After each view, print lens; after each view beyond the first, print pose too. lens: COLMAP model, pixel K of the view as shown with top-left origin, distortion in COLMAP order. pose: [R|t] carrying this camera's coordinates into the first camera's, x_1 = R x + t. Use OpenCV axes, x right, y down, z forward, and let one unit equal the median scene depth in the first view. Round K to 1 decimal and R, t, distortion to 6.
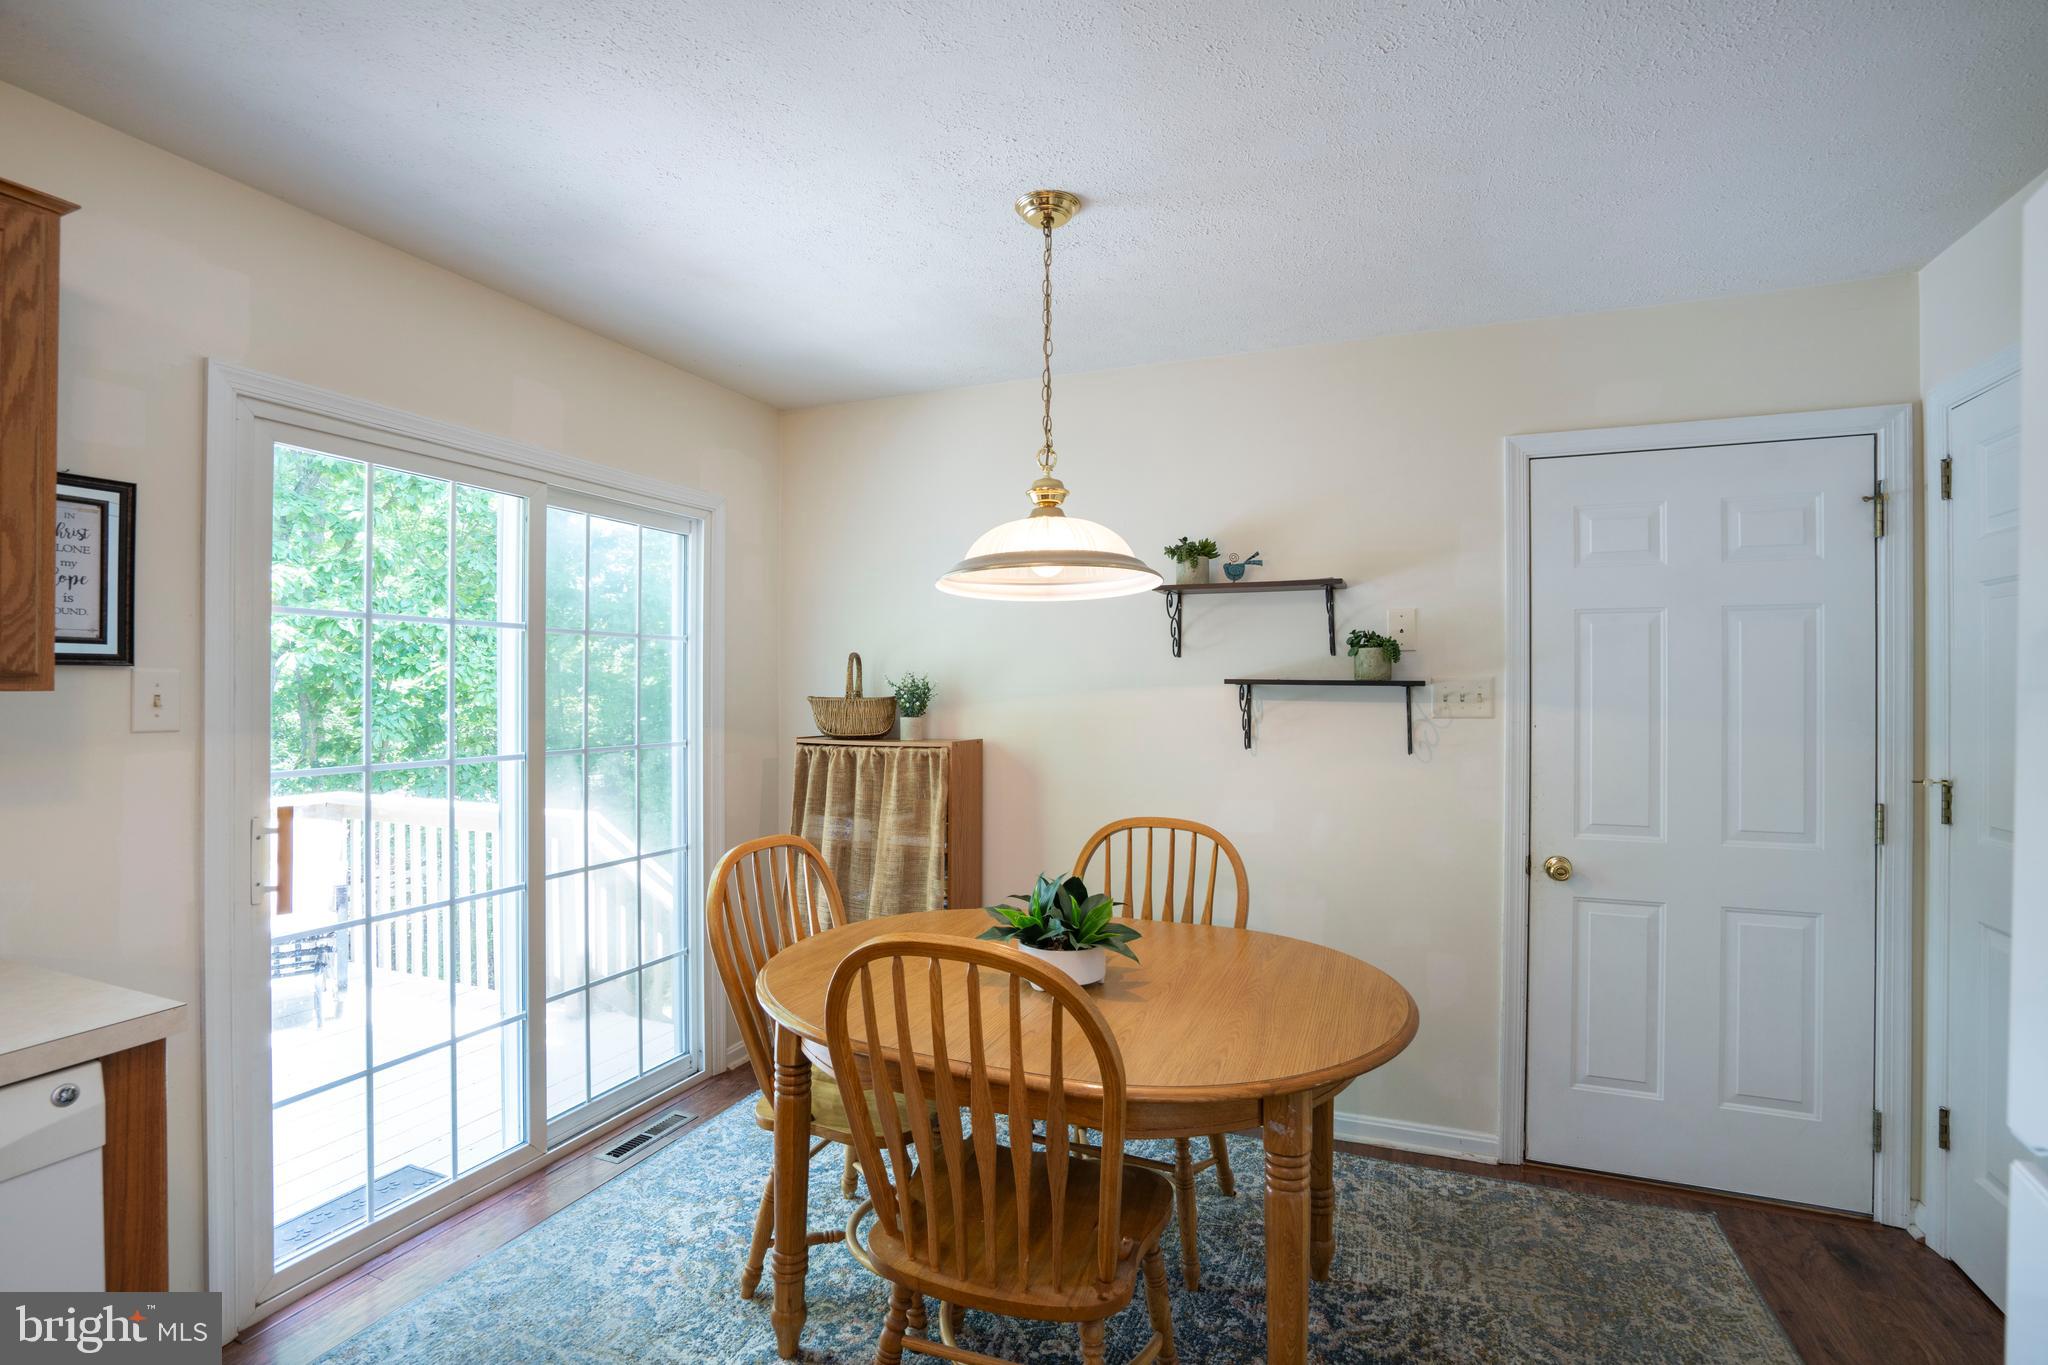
lens RADIAL K [[951.0, 0, 1011.9], [0, 951.0, 681.9], [0, 0, 1]] dist [-0.054224, 0.018593]
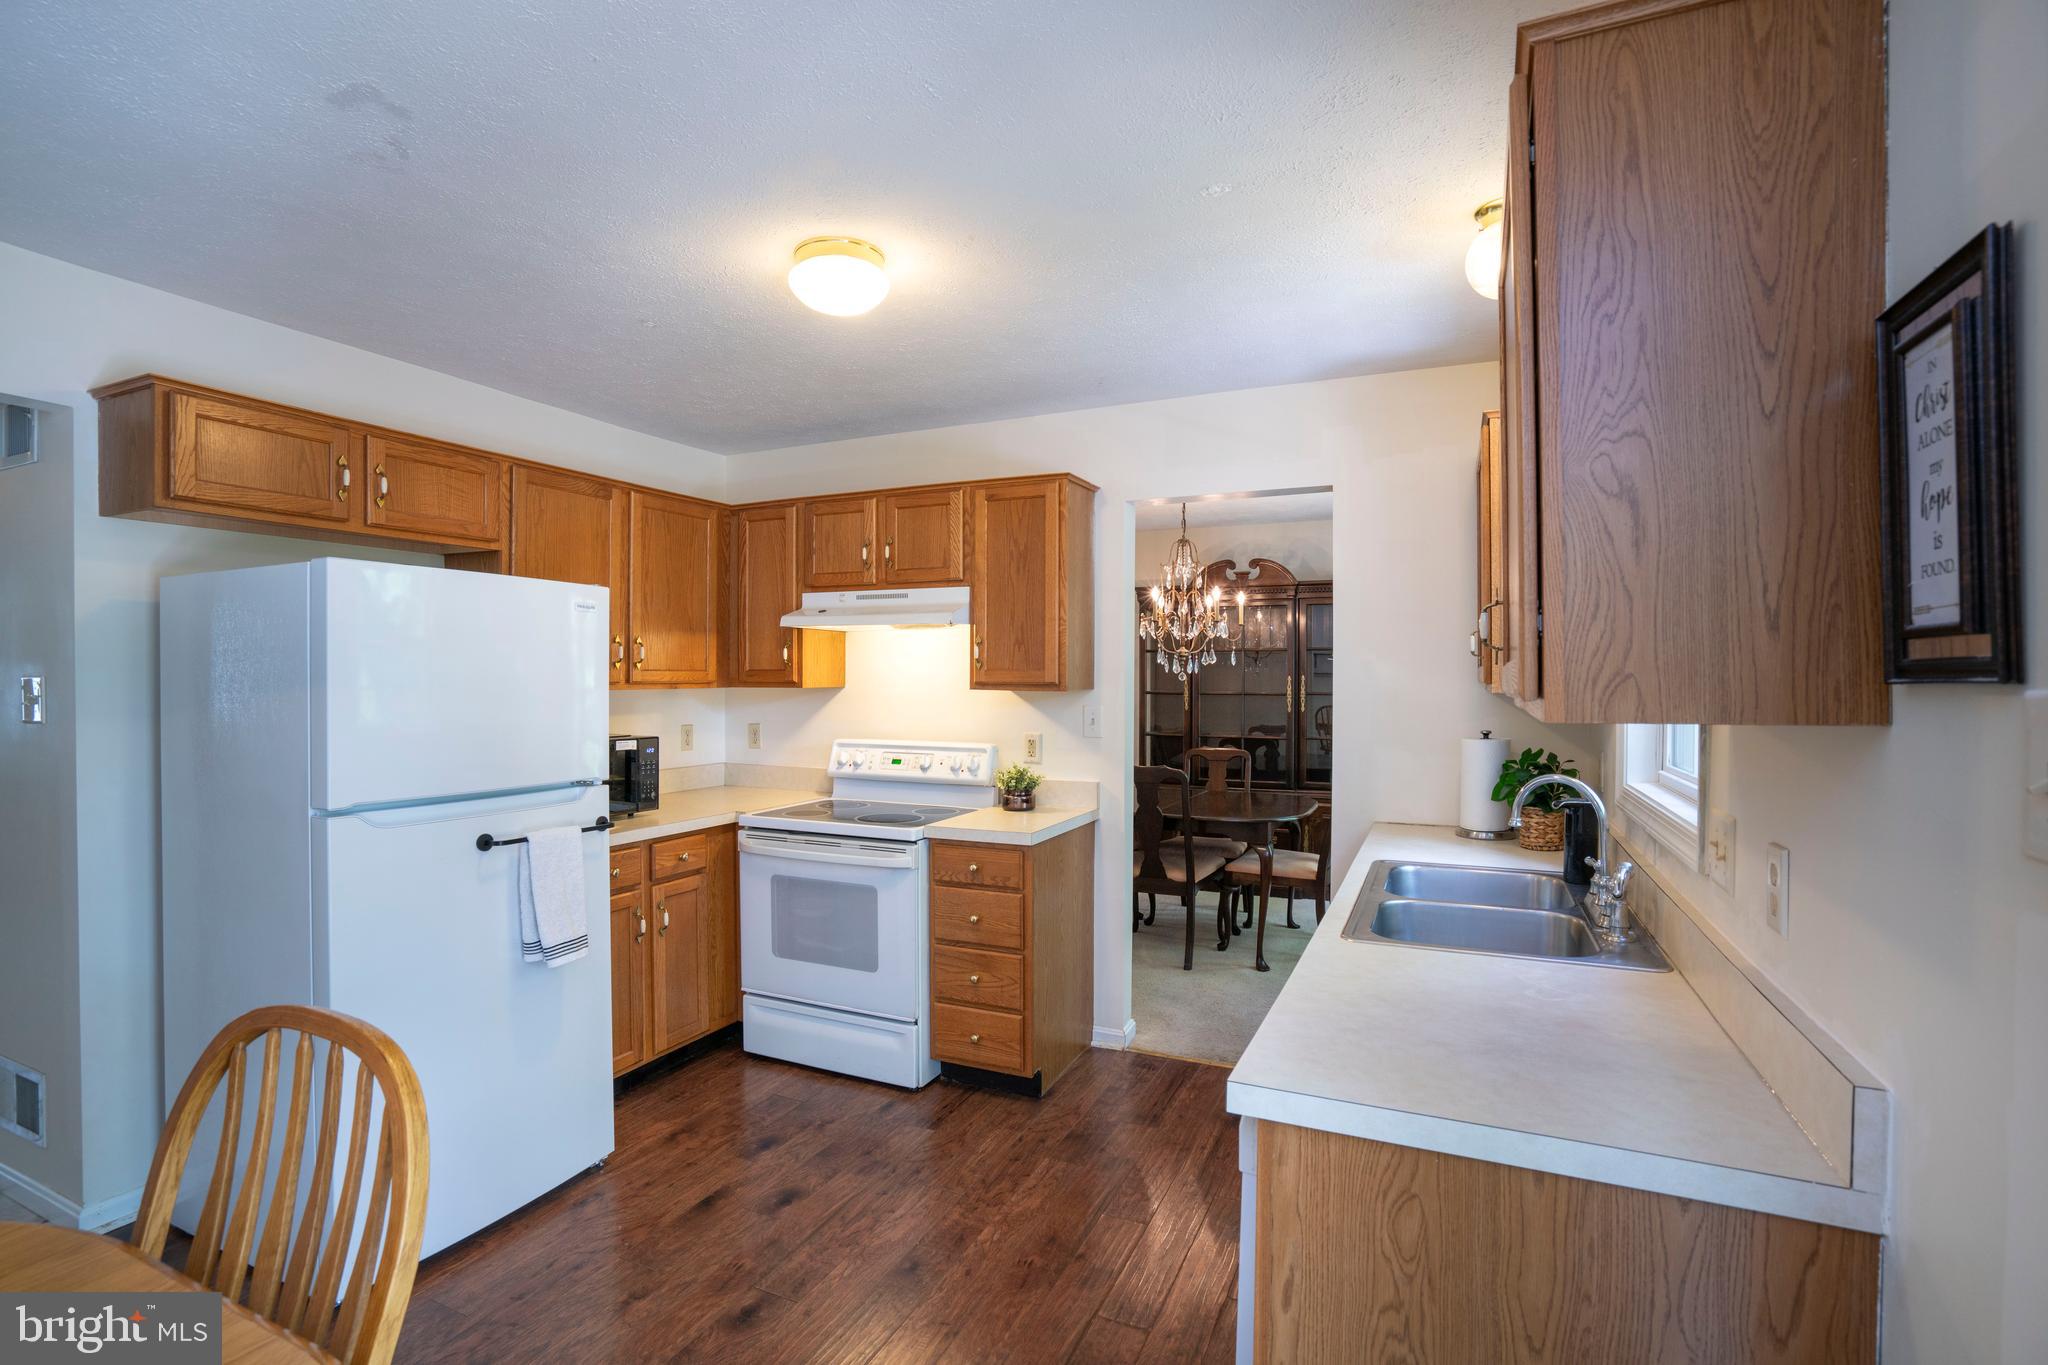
lens RADIAL K [[951.0, 0, 1017.3], [0, 951.0, 692.6], [0, 0, 1]] dist [-0.054224, 0.018593]
pose [[-0.999071, -0.008088, 0.042333, -0.379913], [-0.007535, 0.999884, 0.013202, -0.011495], [-0.042435, 0.012871, -0.999016, 0.968998]]
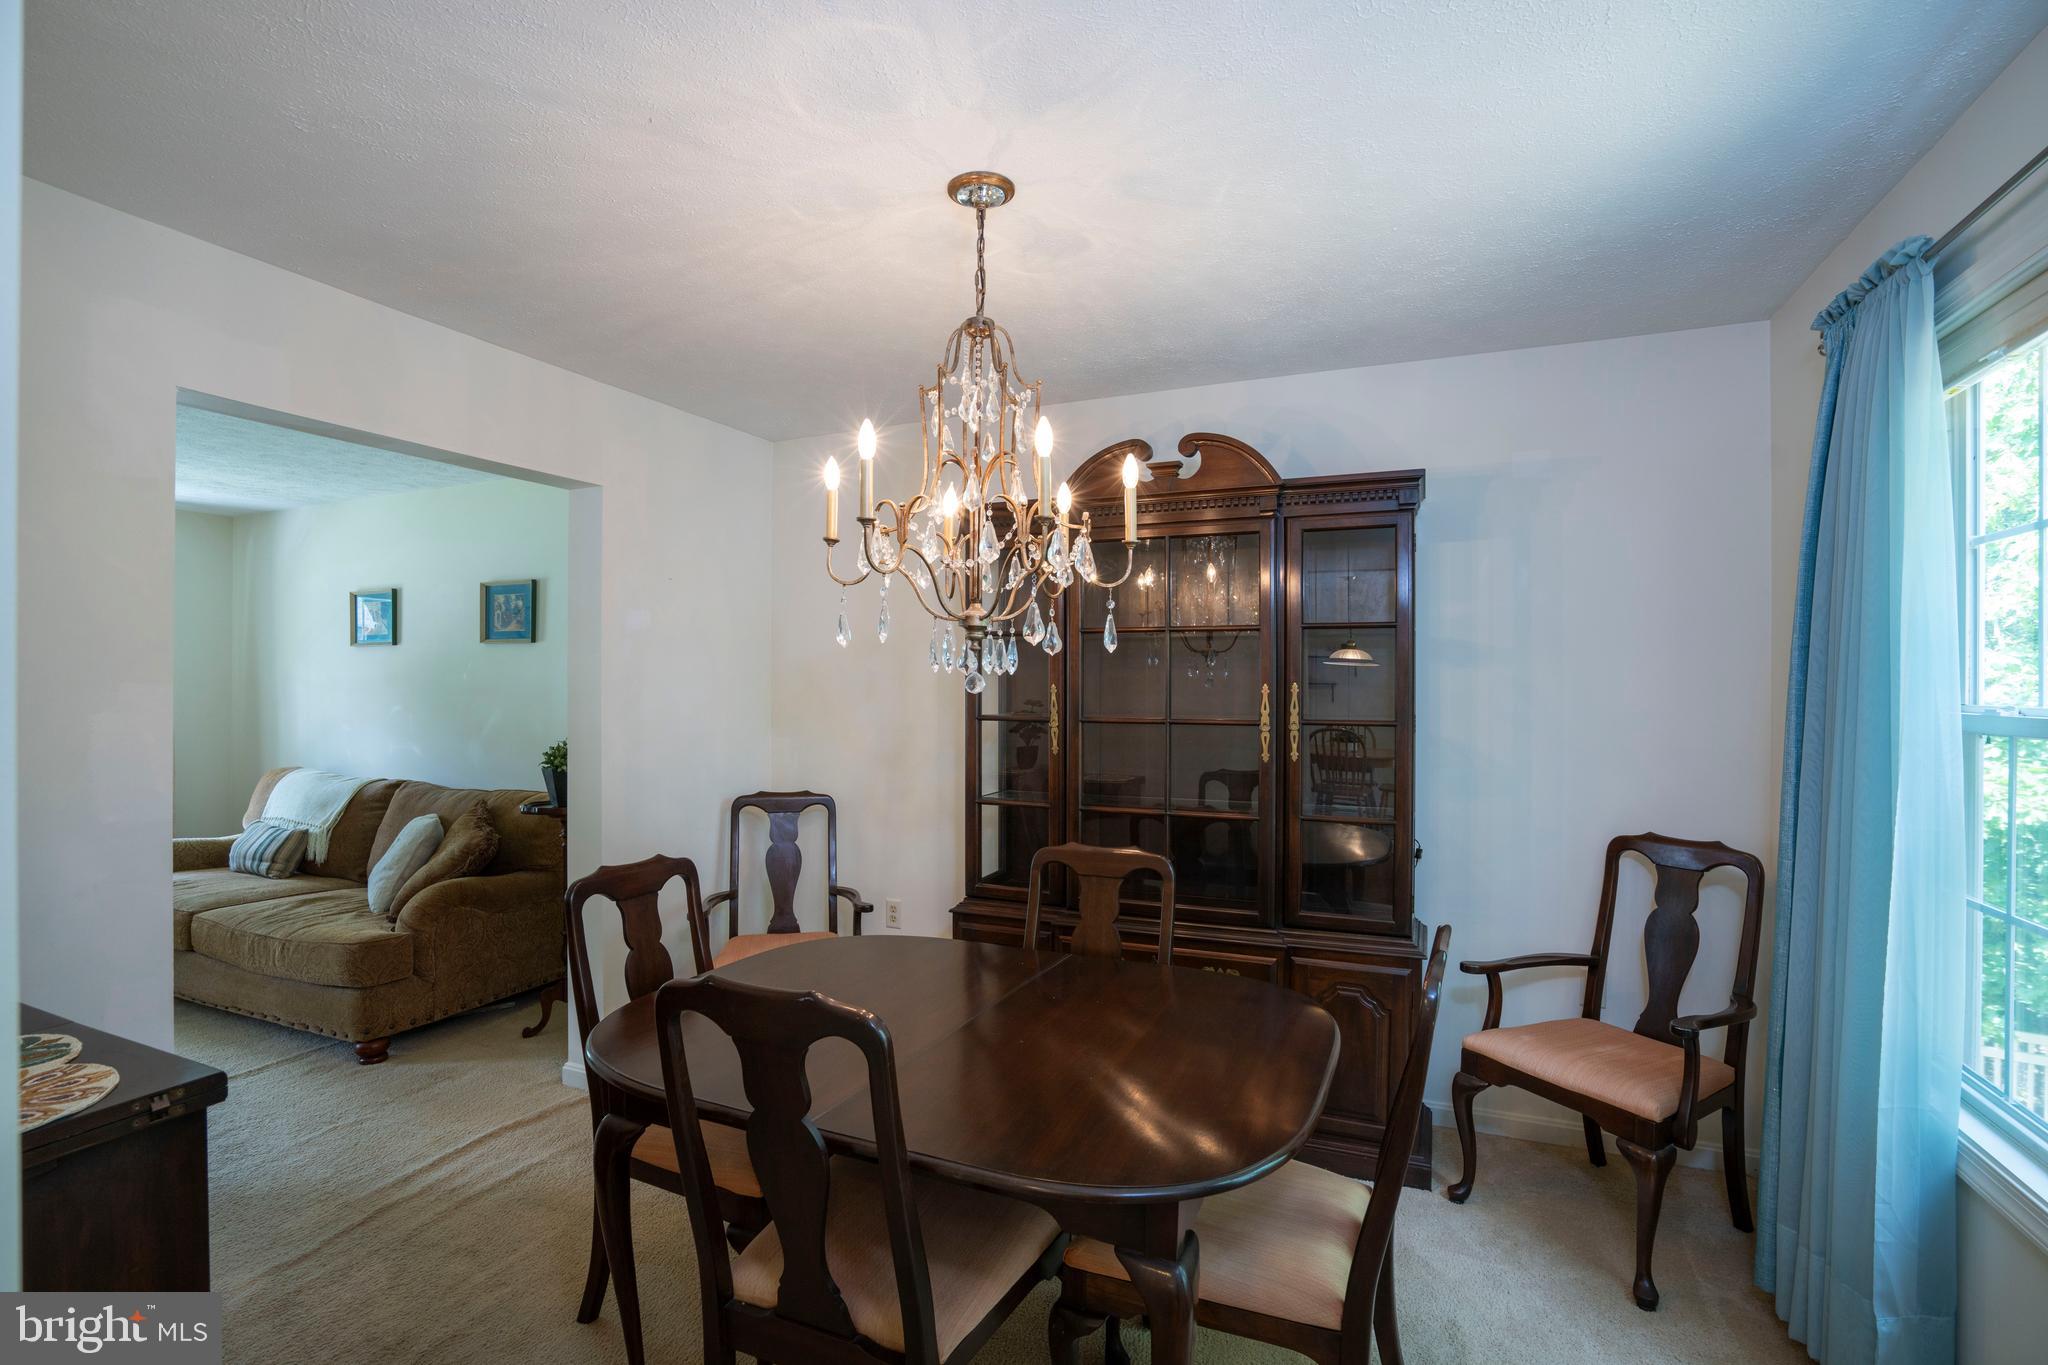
lens RADIAL K [[951.0, 0, 1027.2], [0, 951.0, 687.0], [0, 0, 1]] dist [-0.054224, 0.018593]
pose [[-0.999758, -0.007055, 0.020849, -0.696463], [-0.007163, 0.999961, -0.005105, -0.015392], [-0.020812, -0.005254, -0.999770, -0.287606]]
